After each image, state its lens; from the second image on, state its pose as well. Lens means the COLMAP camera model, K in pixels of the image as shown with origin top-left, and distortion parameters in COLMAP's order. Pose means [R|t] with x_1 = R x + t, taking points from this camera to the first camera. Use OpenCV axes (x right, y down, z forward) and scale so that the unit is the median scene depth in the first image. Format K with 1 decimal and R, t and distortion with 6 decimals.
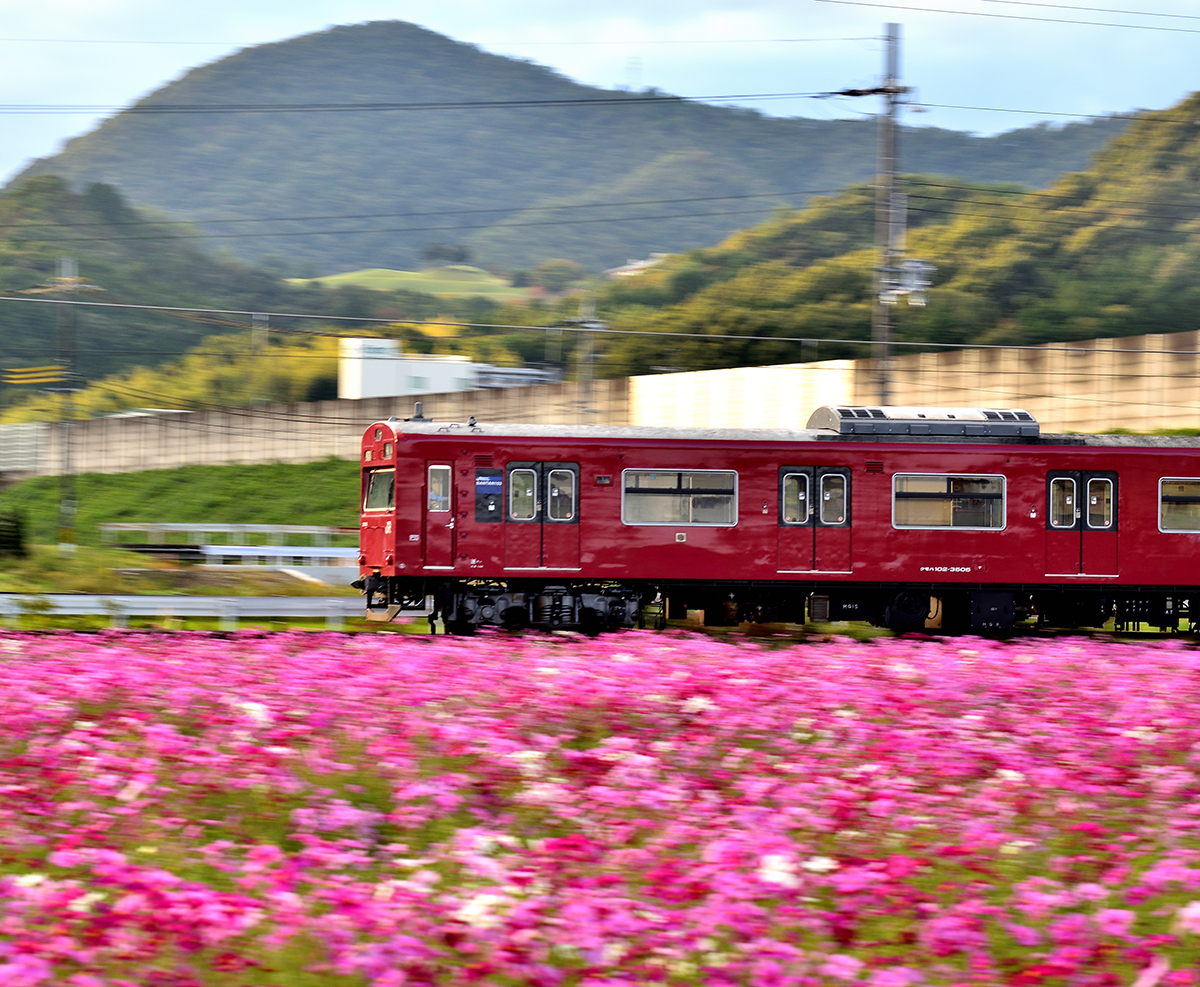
lens RADIAL K [[6261.5, 0, 651.6], [0, 6261.5, 489.7], [0, 0, 1]] dist [0.485752, 0.000000]
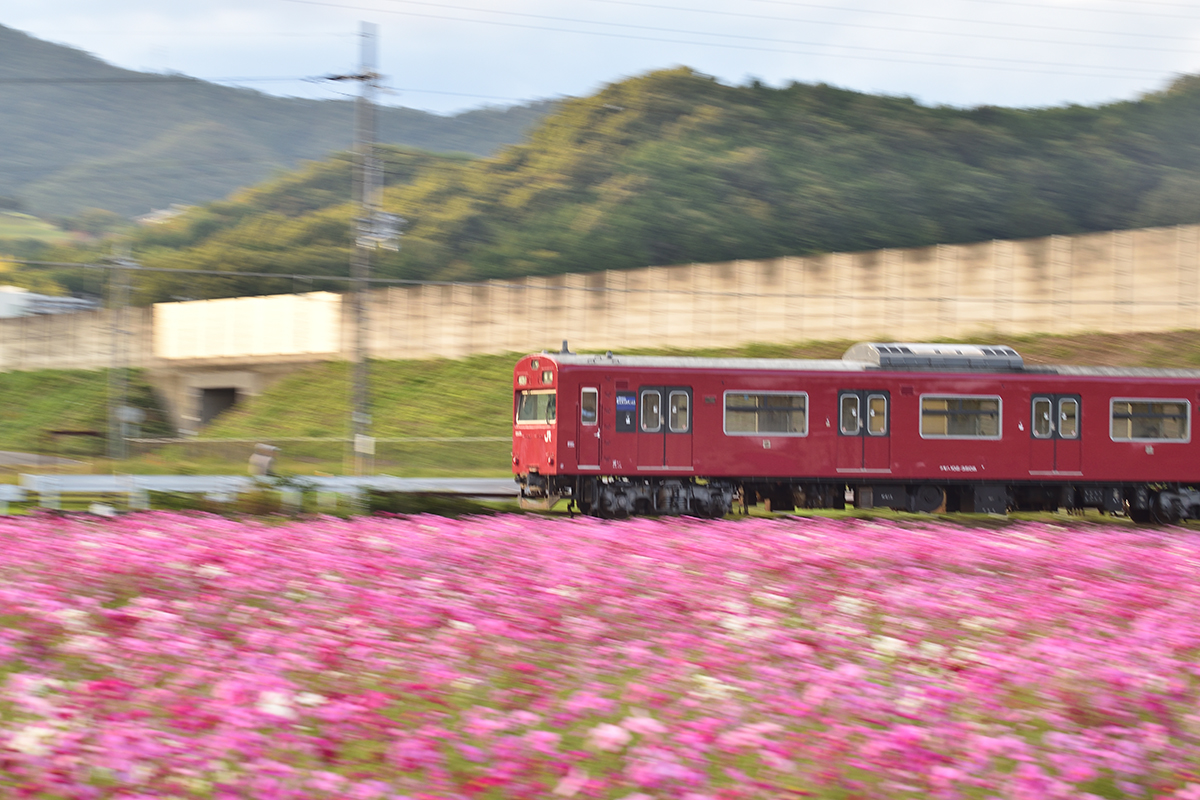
lens RADIAL K [[5369.2, 0, 537.0], [0, 5369.2, 389.8], [0, 0, 1]] dist [0.509218, 0.000000]
pose [[0.973263, 0.002532, 0.229680, -0.173519], [-0.002890, 0.999995, 0.001221, -0.002869], [-0.229676, -0.001853, 0.973265, -0.046292]]
